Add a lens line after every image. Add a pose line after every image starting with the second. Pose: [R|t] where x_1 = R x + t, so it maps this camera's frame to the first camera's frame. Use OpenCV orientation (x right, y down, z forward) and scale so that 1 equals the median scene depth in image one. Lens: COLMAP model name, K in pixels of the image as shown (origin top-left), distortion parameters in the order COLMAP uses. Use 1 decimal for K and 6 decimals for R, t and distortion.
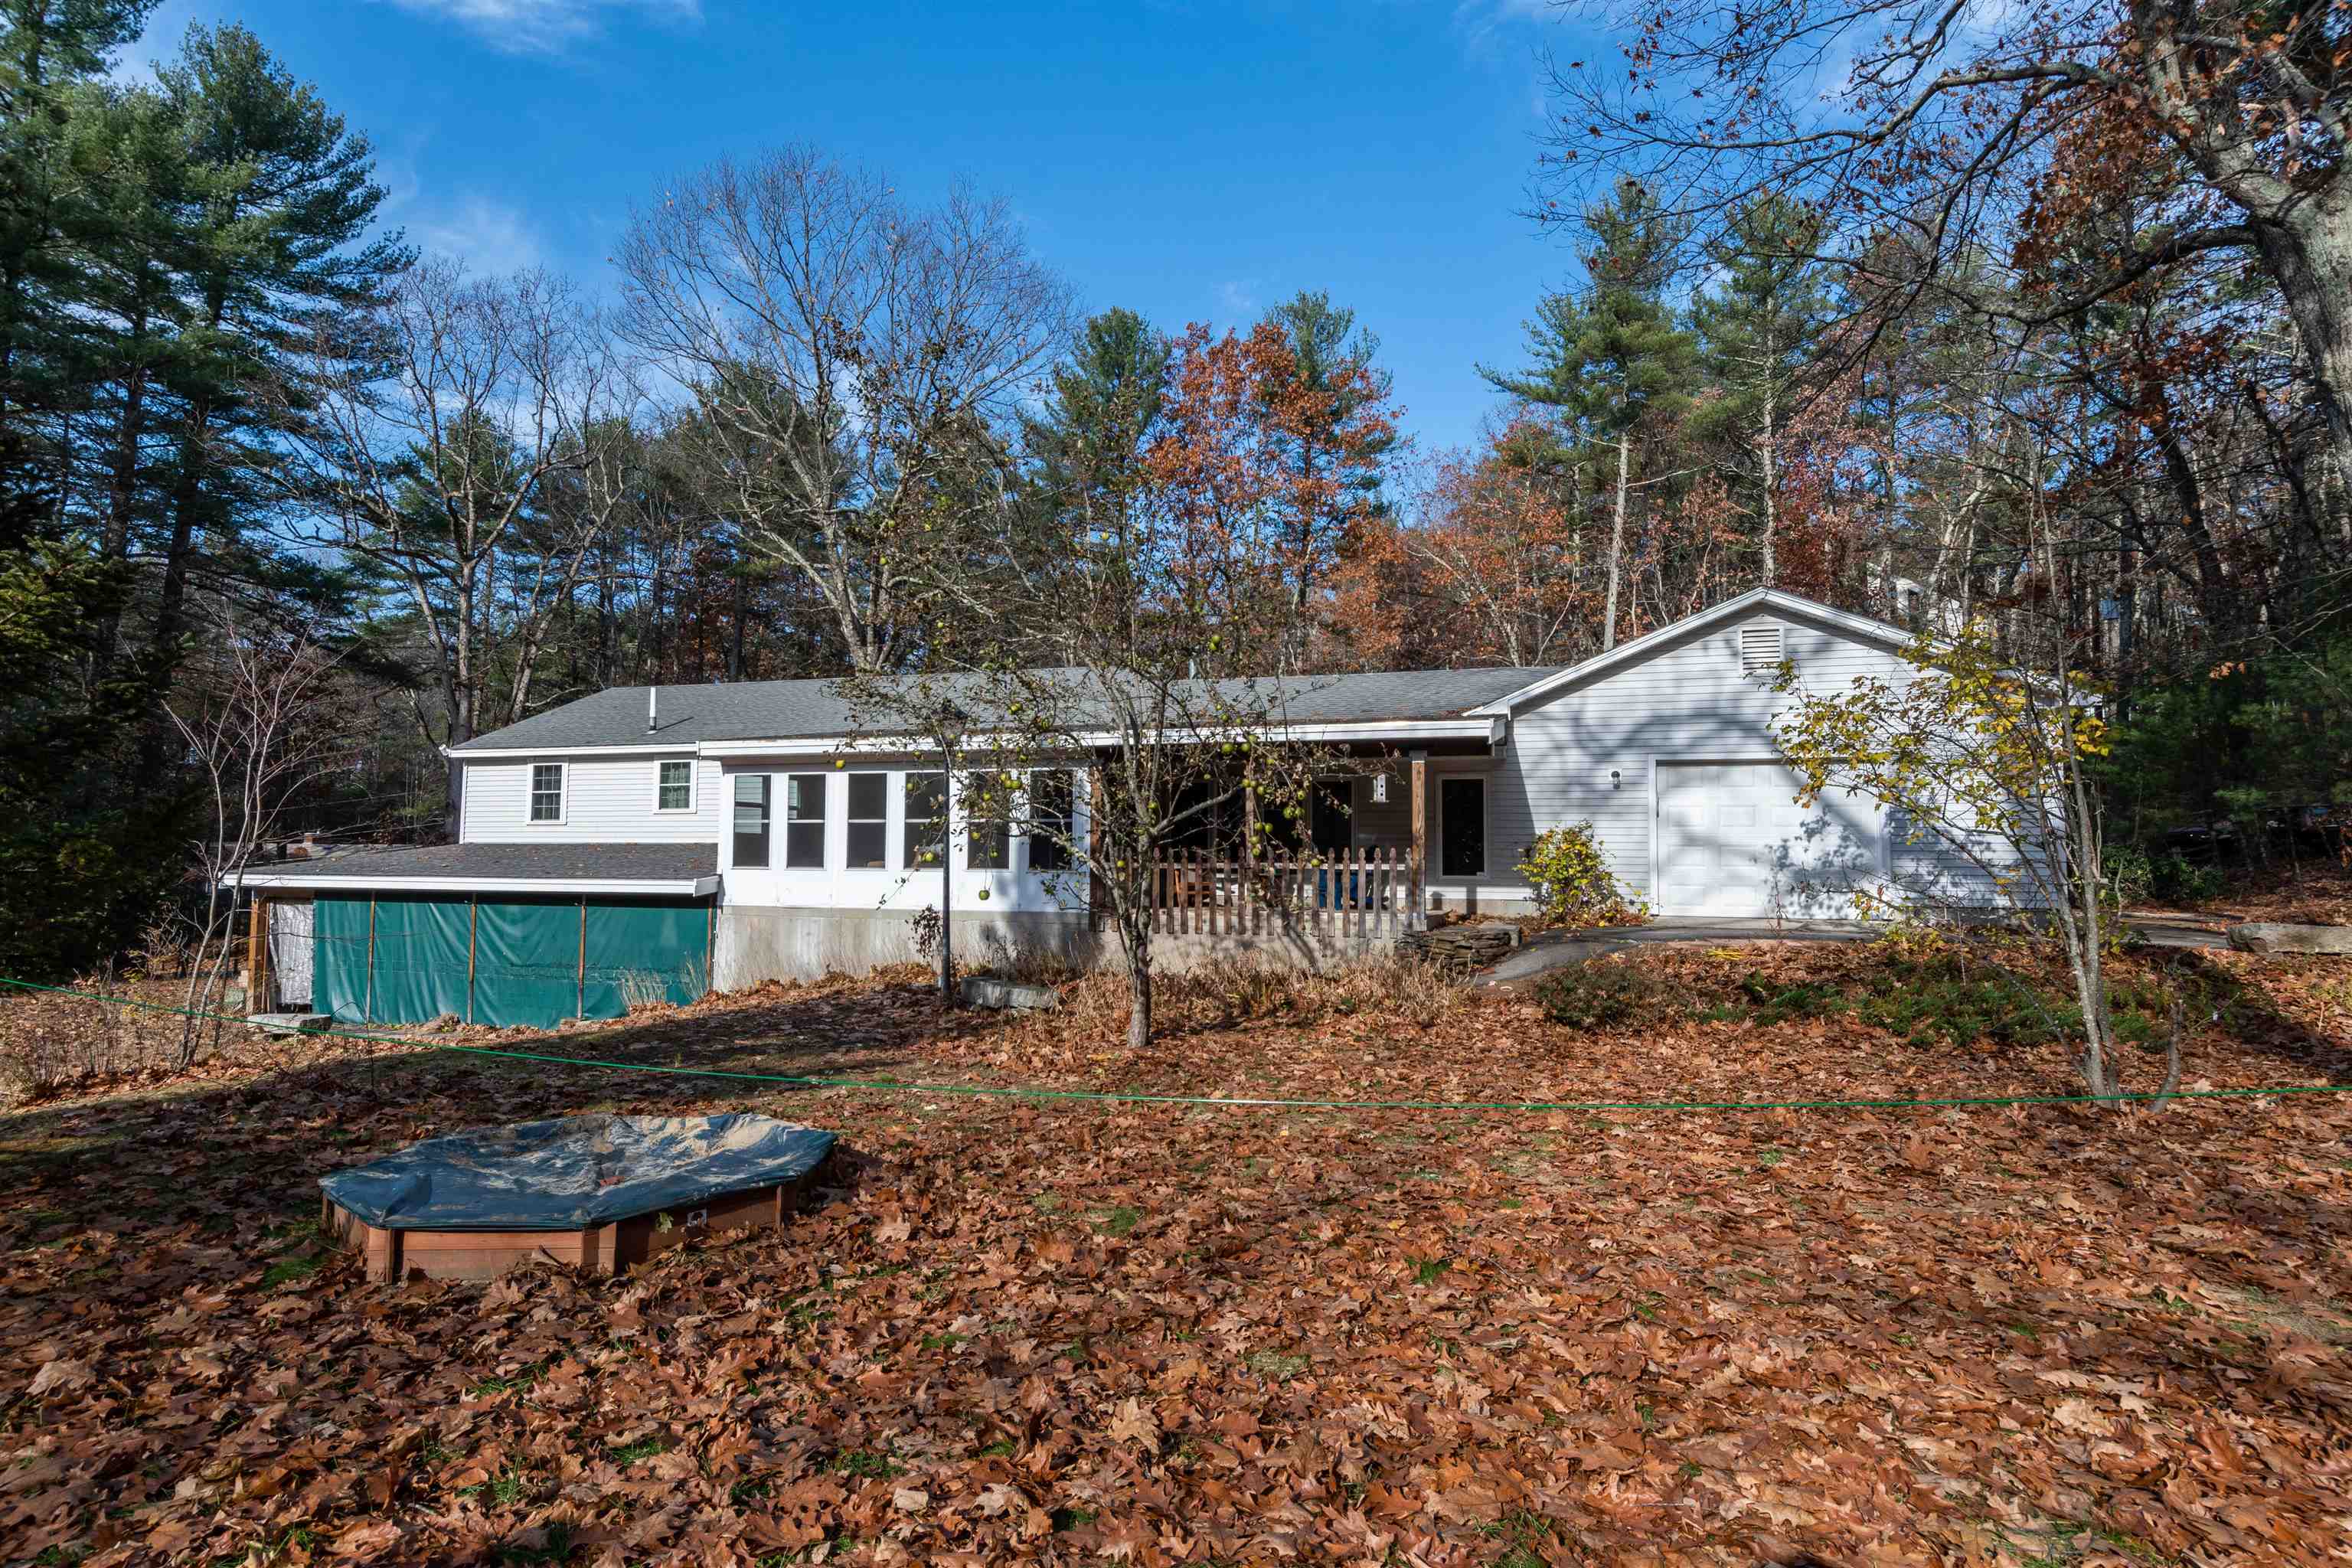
lens RADIAL K [[1196.8, 0, 1176.0], [0, 1196.8, 784.0], [0, 0, 1]] dist [-0.001231, -0.000650]
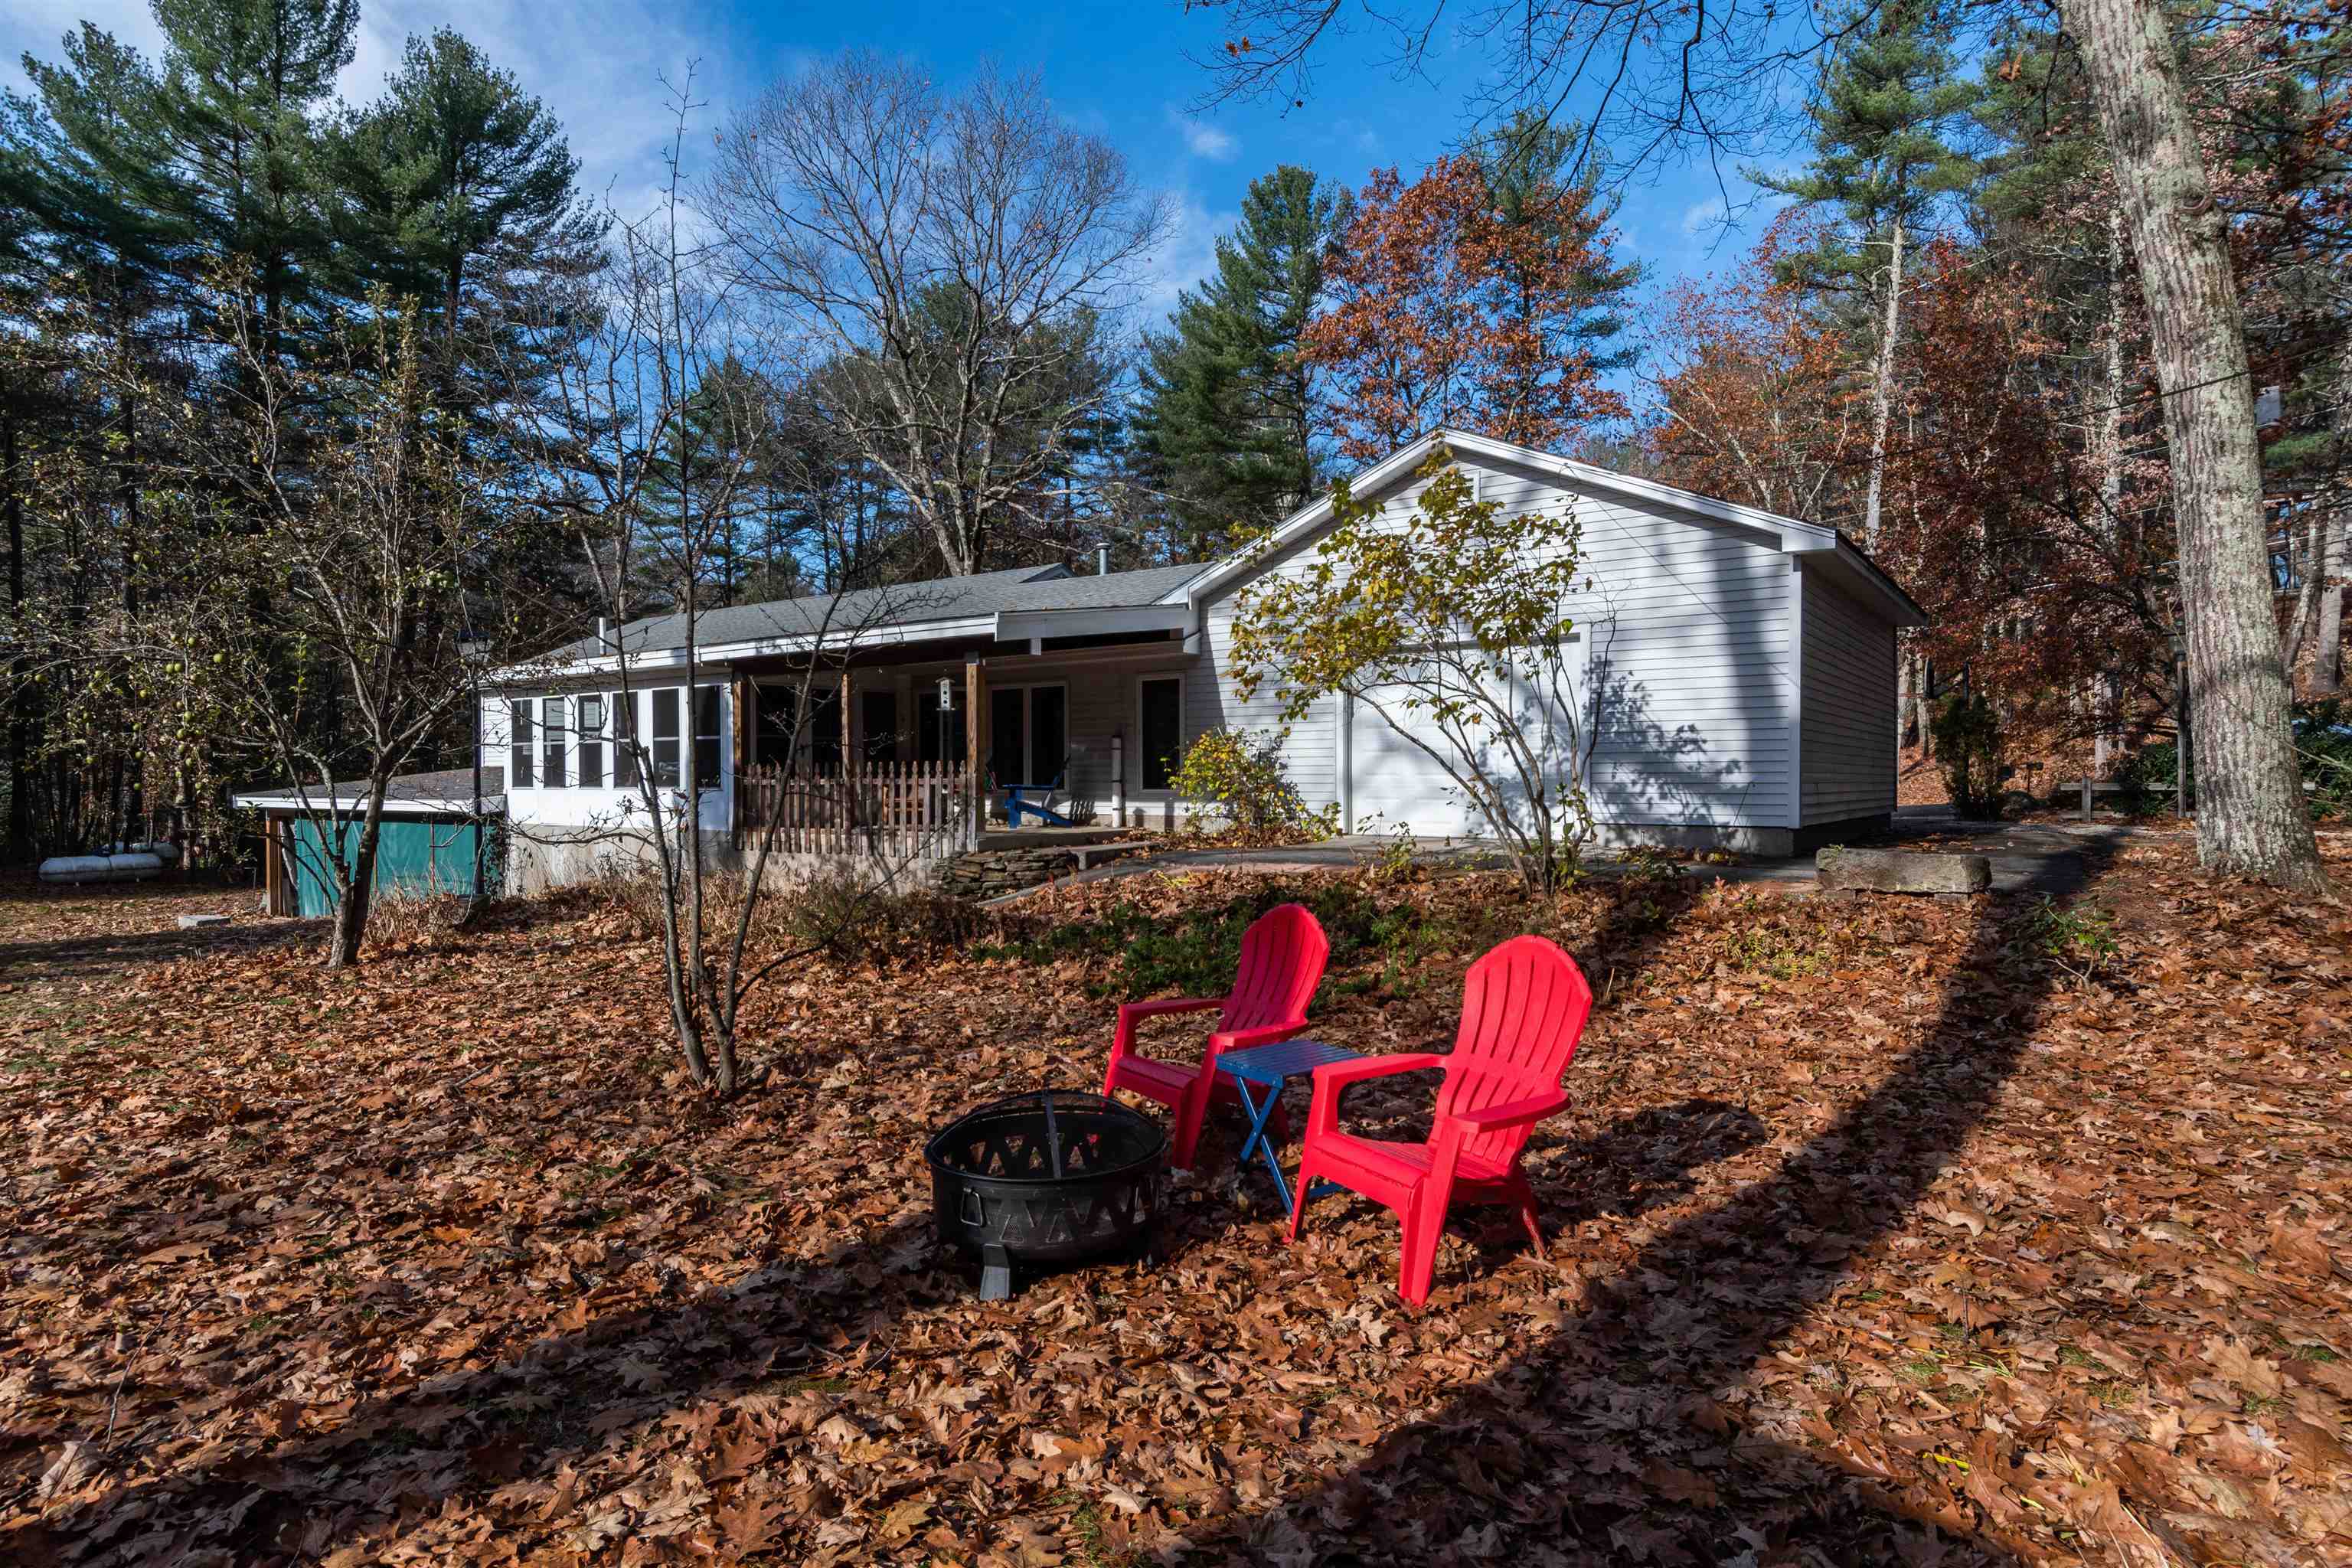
lens RADIAL K [[1269.1, 0, 1179.1], [0, 1269.1, 760.0], [0, 0, 1]] dist [0.000451, 0.000139]
pose [[0.953525, -0.016091, -0.300883, 0.540585], [0.032184, 0.998299, 0.048605, 0.009884], [0.299589, -0.056030, 0.952422, 0.115658]]
